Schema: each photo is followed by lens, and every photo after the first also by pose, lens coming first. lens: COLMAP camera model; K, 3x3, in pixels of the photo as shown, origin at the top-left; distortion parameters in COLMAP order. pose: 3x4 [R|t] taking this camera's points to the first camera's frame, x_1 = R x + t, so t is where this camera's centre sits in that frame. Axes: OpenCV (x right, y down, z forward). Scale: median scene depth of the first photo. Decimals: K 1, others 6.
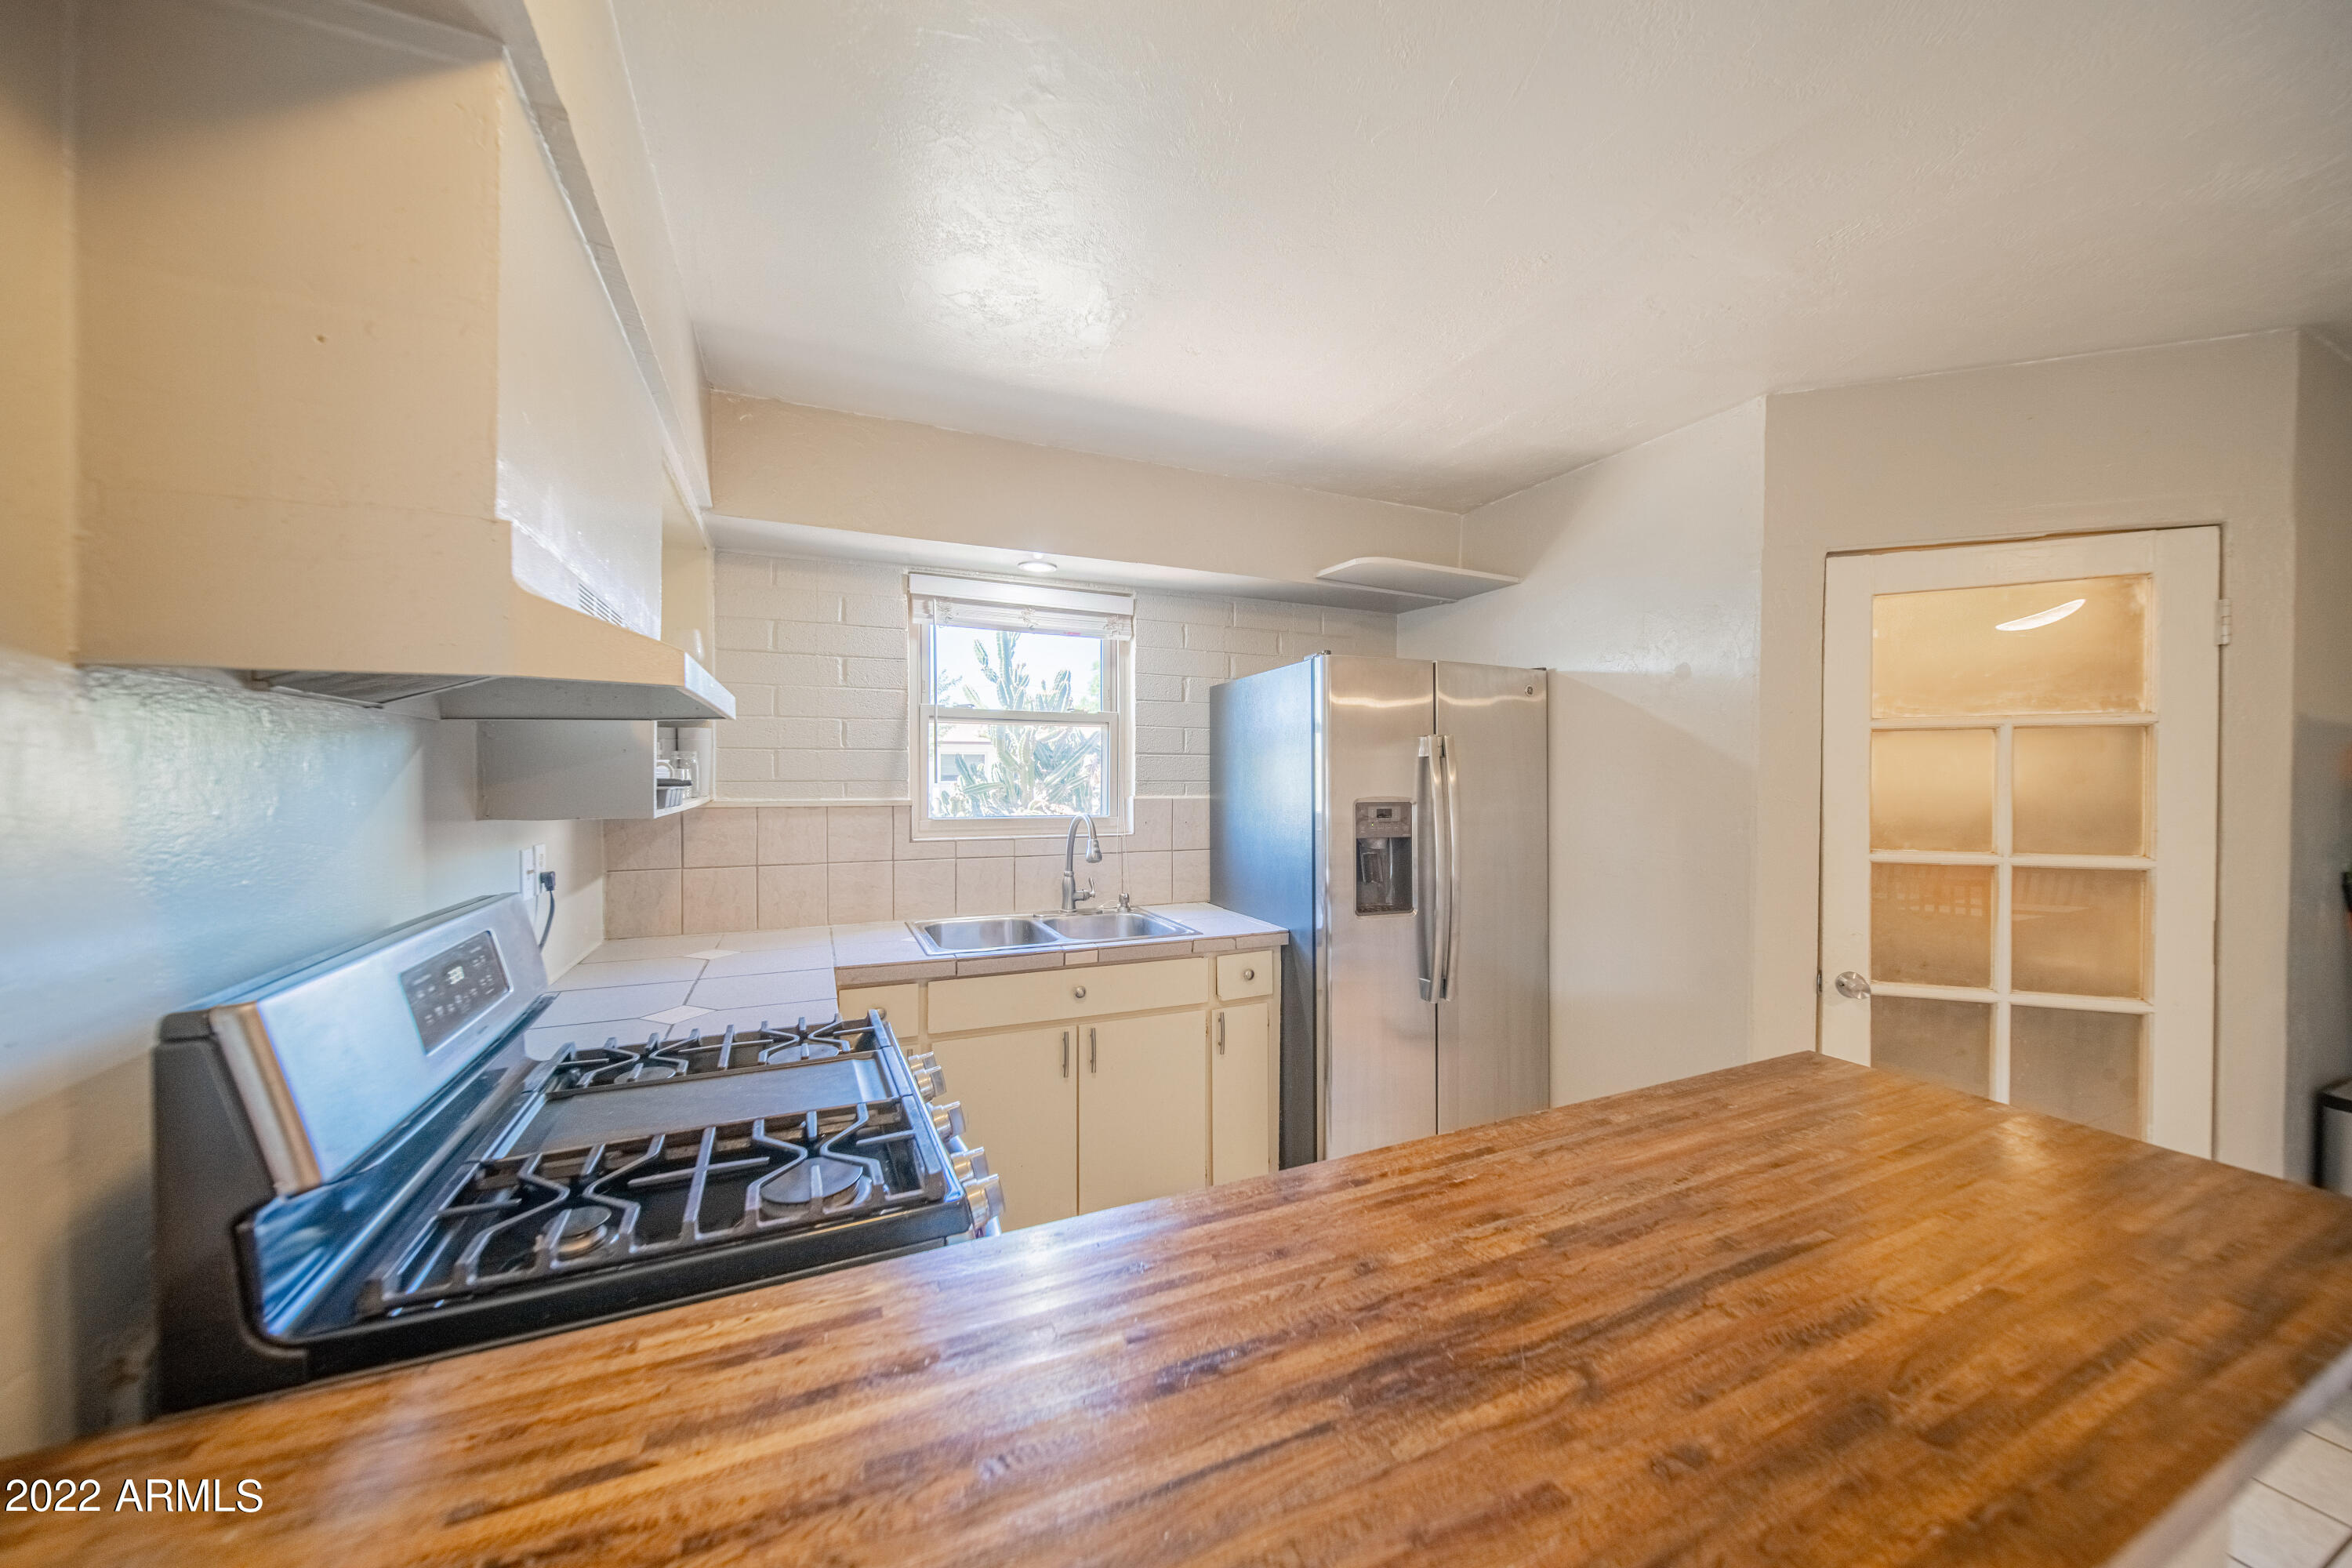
lens RADIAL K [[822.9, 0, 1172.0], [0, 822.9, 787.4], [0, 0, 1]] dist [-0.000341, -0.001314]
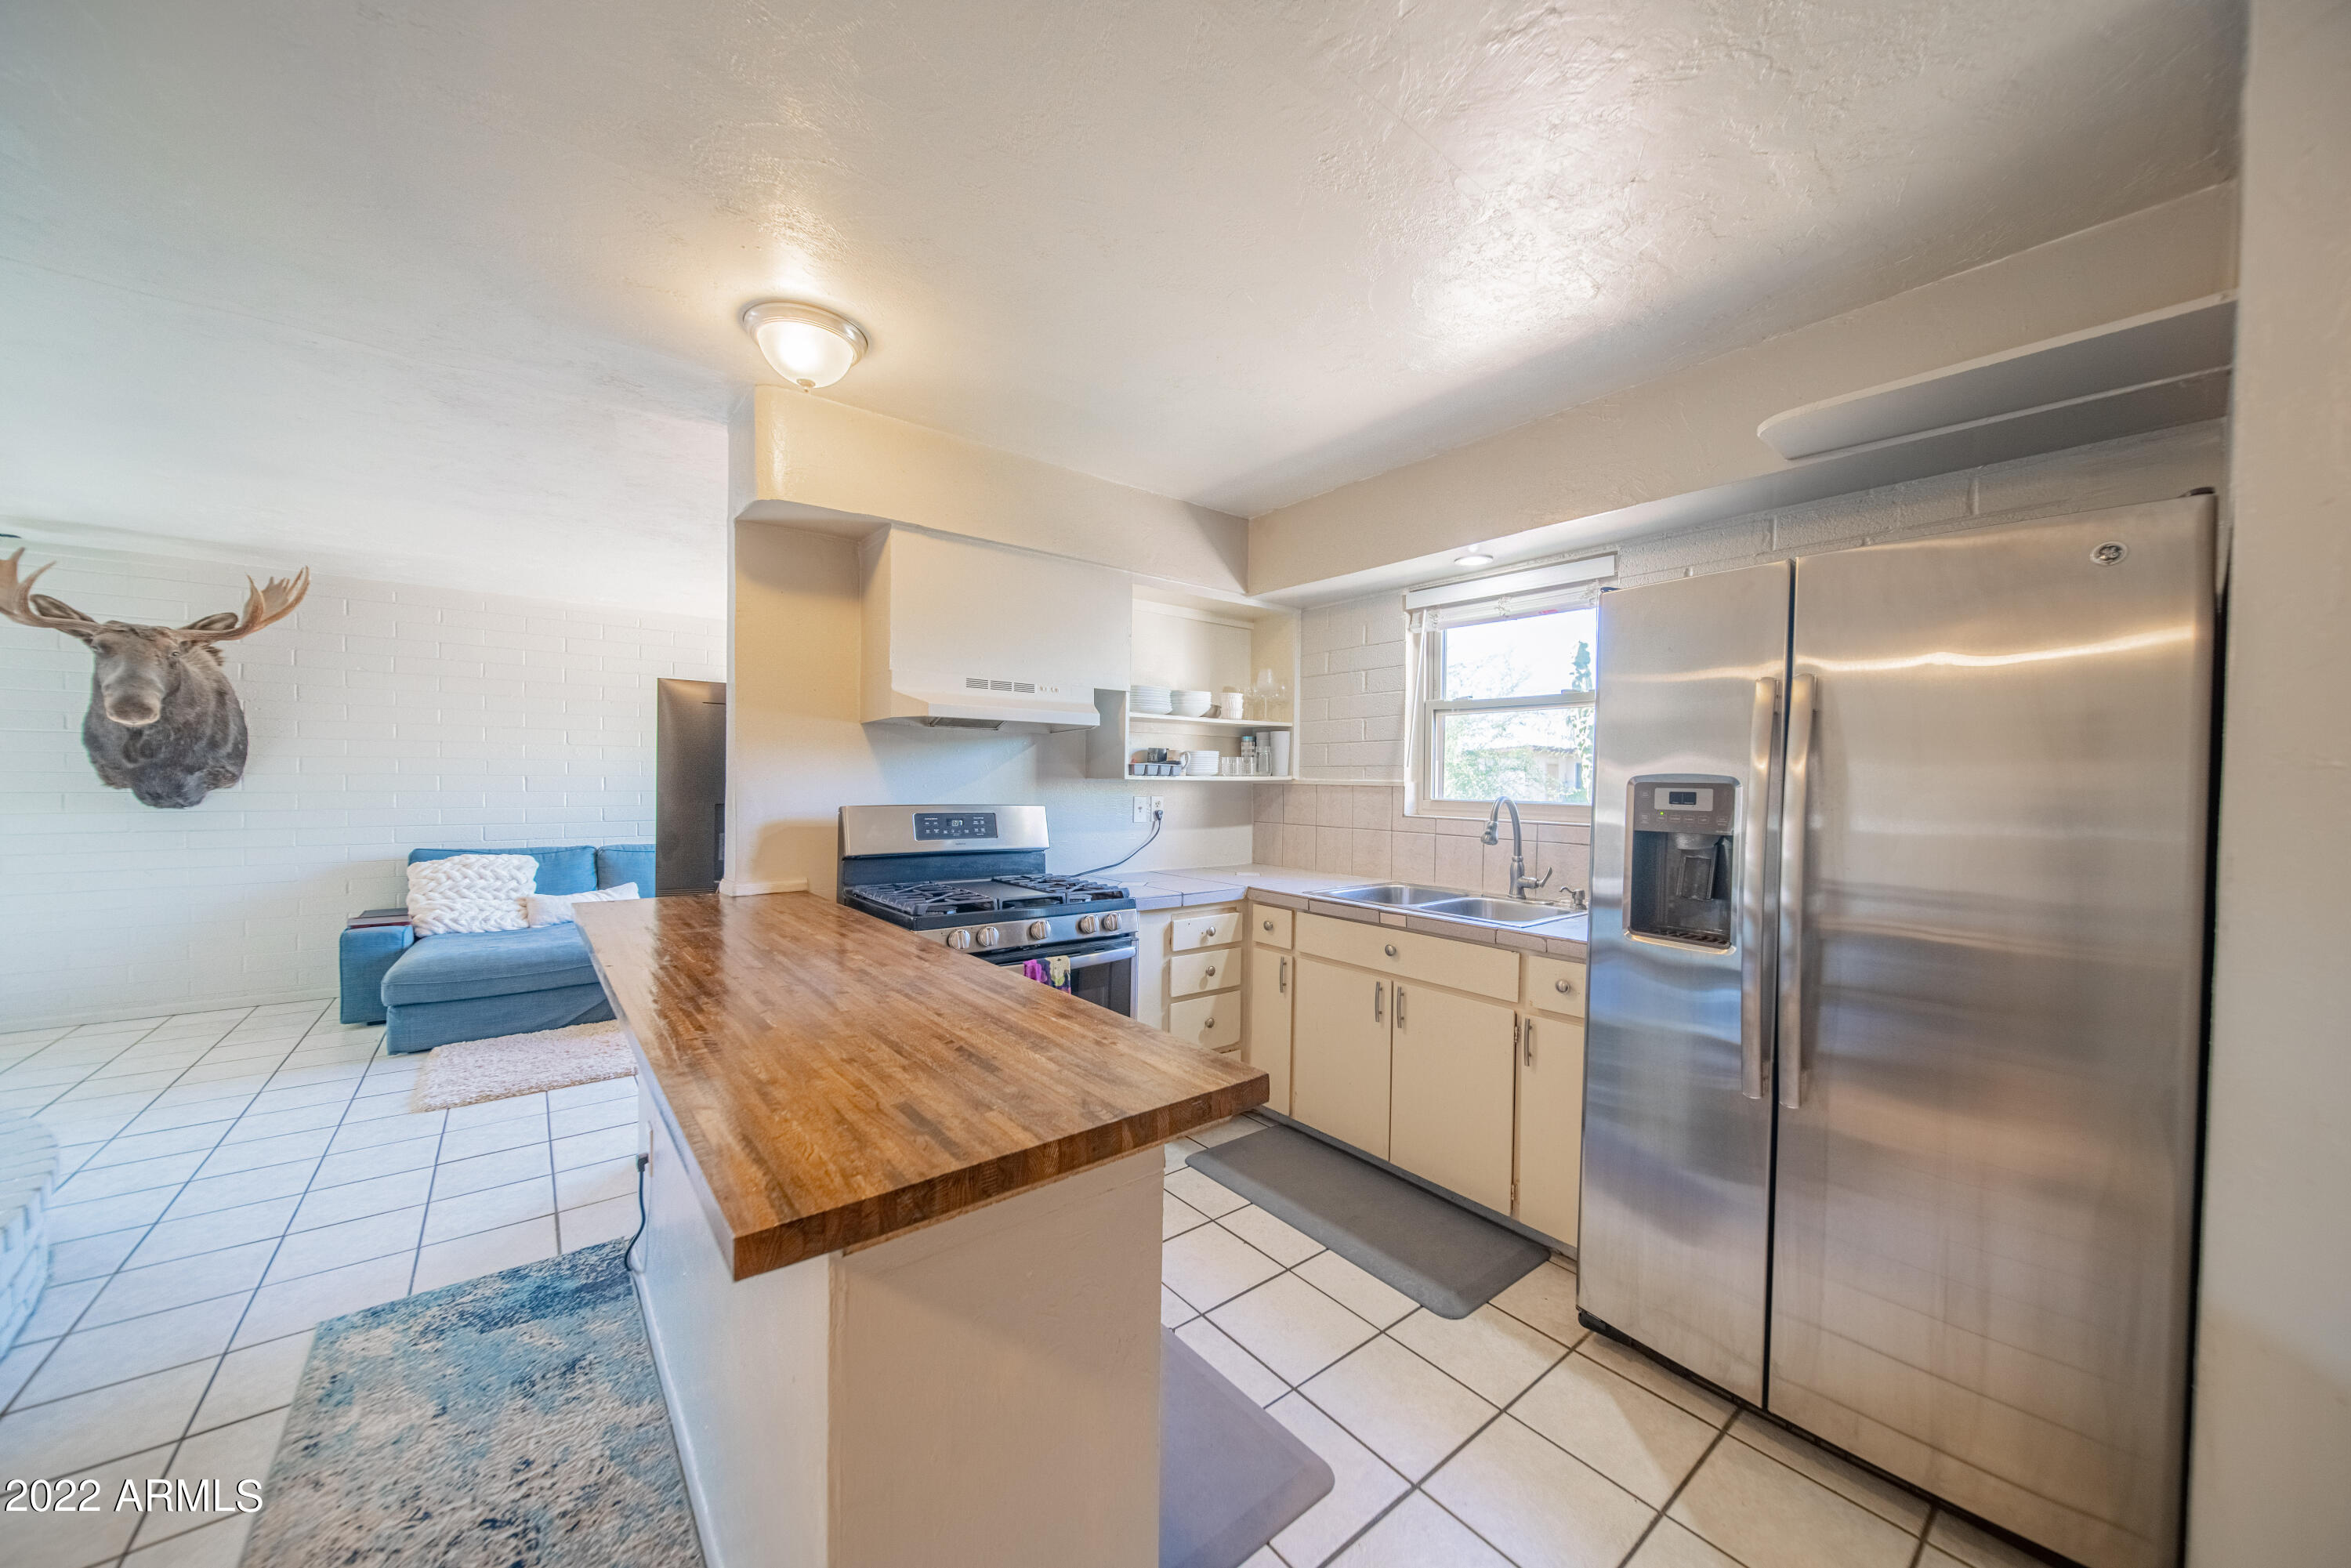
lens RADIAL K [[822.5, 0, 1169.7], [0, 822.5, 788.6], [0, 0, 1]] dist [-0.000341, -0.001314]
pose [[0.252794, 0.010540, -0.967463, 0.823763], [-0.027313, 0.999620, 0.003753, 0.032658], [0.967134, 0.025475, 0.252986, 0.398002]]
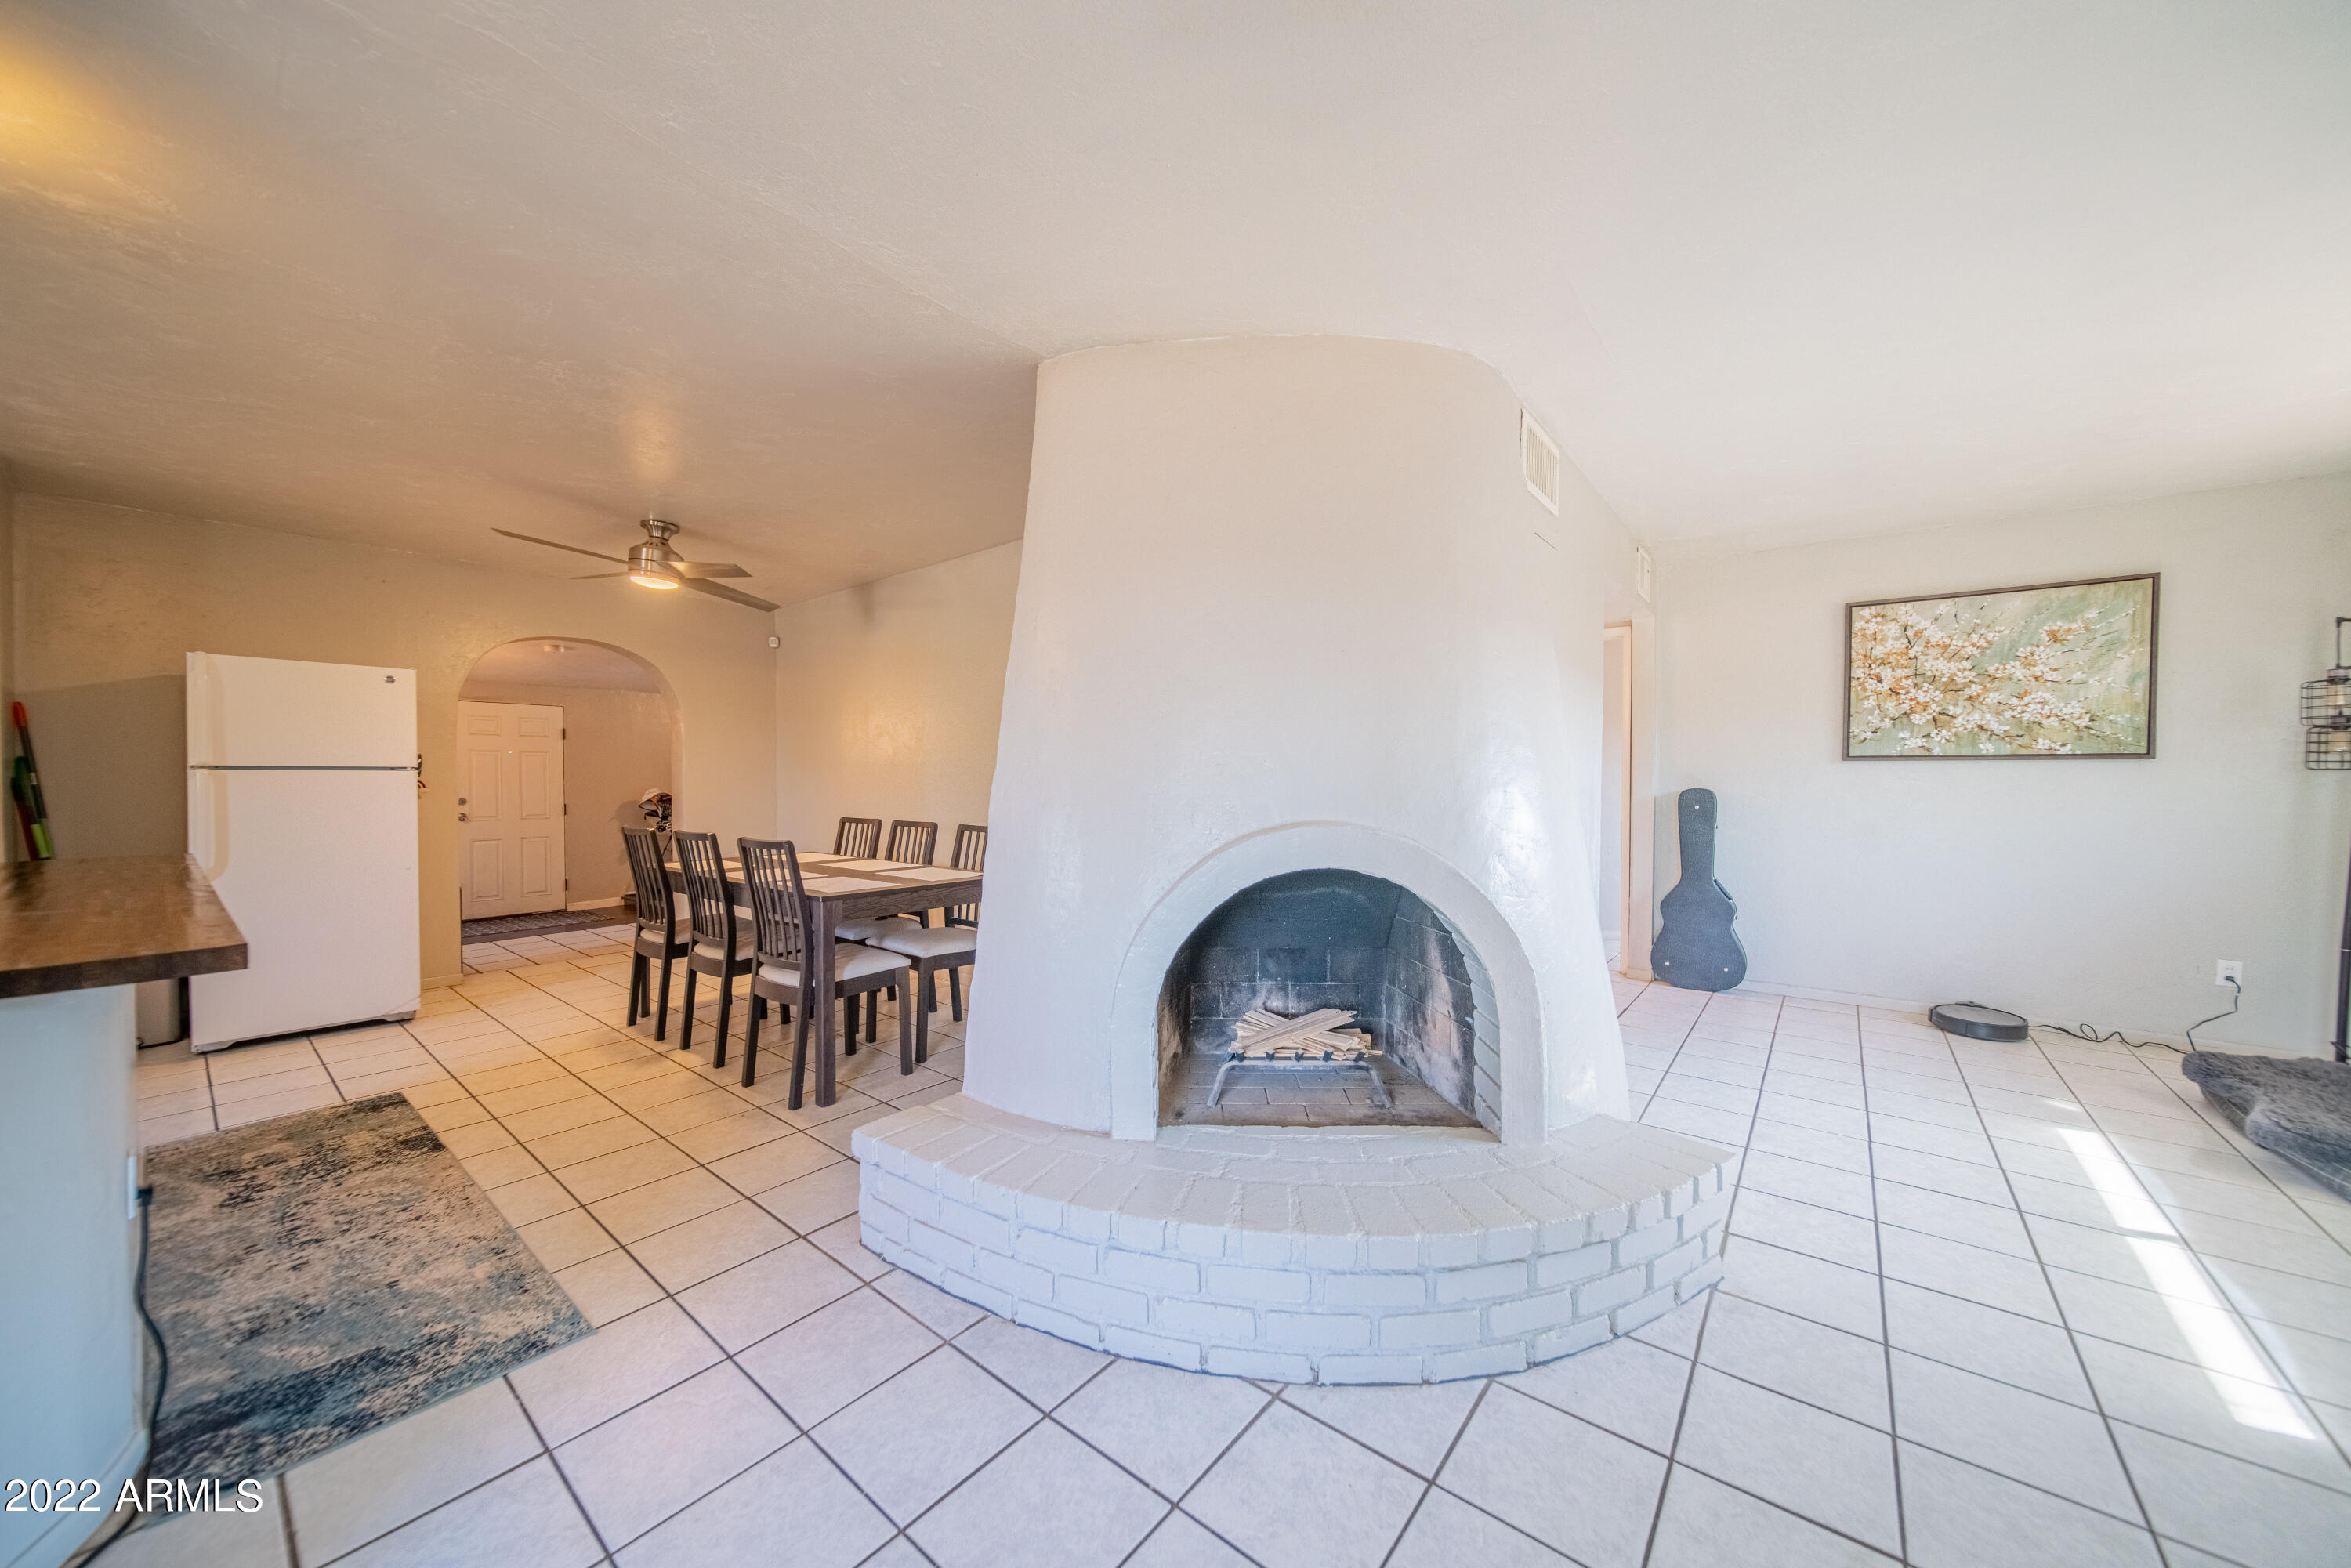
lens RADIAL K [[822.5, 0, 1172.5], [0, 822.5, 790.2], [0, 0, 1]] dist [-0.000341, -0.001314]
pose [[-0.458129, -0.017062, 0.888722, -0.935772], [0.011535, 0.999617, 0.025137, 0.091394], [-0.888811, 0.021767, -0.457757, -0.286903]]
